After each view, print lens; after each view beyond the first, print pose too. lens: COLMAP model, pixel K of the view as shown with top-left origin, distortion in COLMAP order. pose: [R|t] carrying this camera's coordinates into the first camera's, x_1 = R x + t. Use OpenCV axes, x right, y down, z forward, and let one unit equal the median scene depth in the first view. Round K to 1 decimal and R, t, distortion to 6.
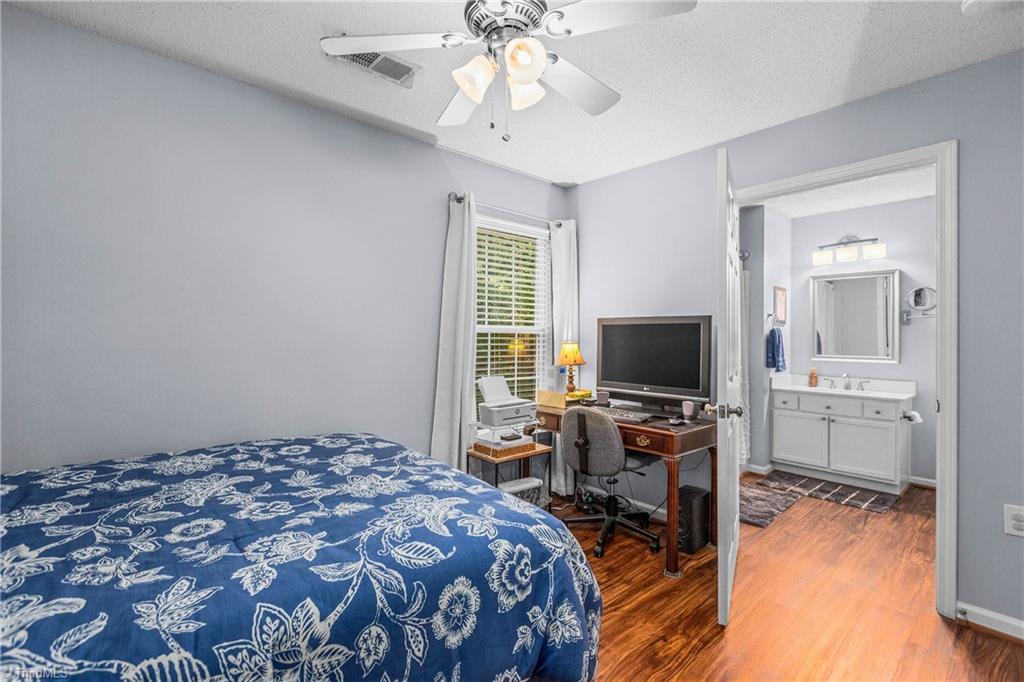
lens RADIAL K [[469.9, 0, 506.2], [0, 469.9, 338.6], [0, 0, 1]] dist [0.002220, -0.003899]
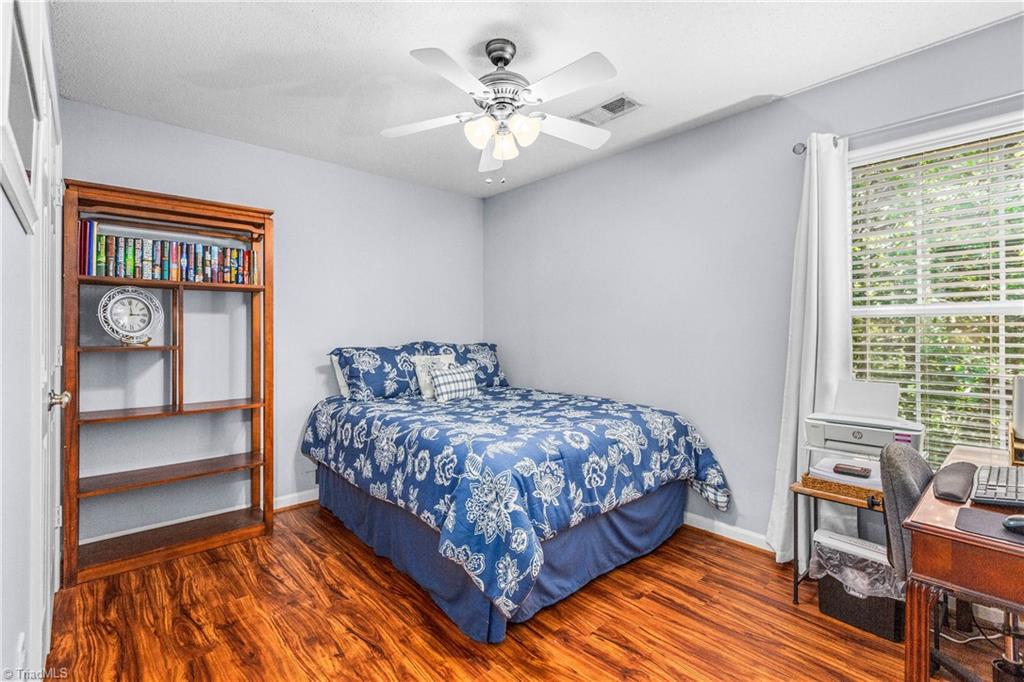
lens RADIAL K [[469.9, 0, 506.6], [0, 469.9, 330.6], [0, 0, 1]] dist [0.002220, -0.003899]
pose [[-0.002849, -0.003825, -0.999989, 1.649366], [0.001929, 0.999991, -0.003830, 0.022934], [0.999994, -0.001940, -0.002841, 1.201781]]
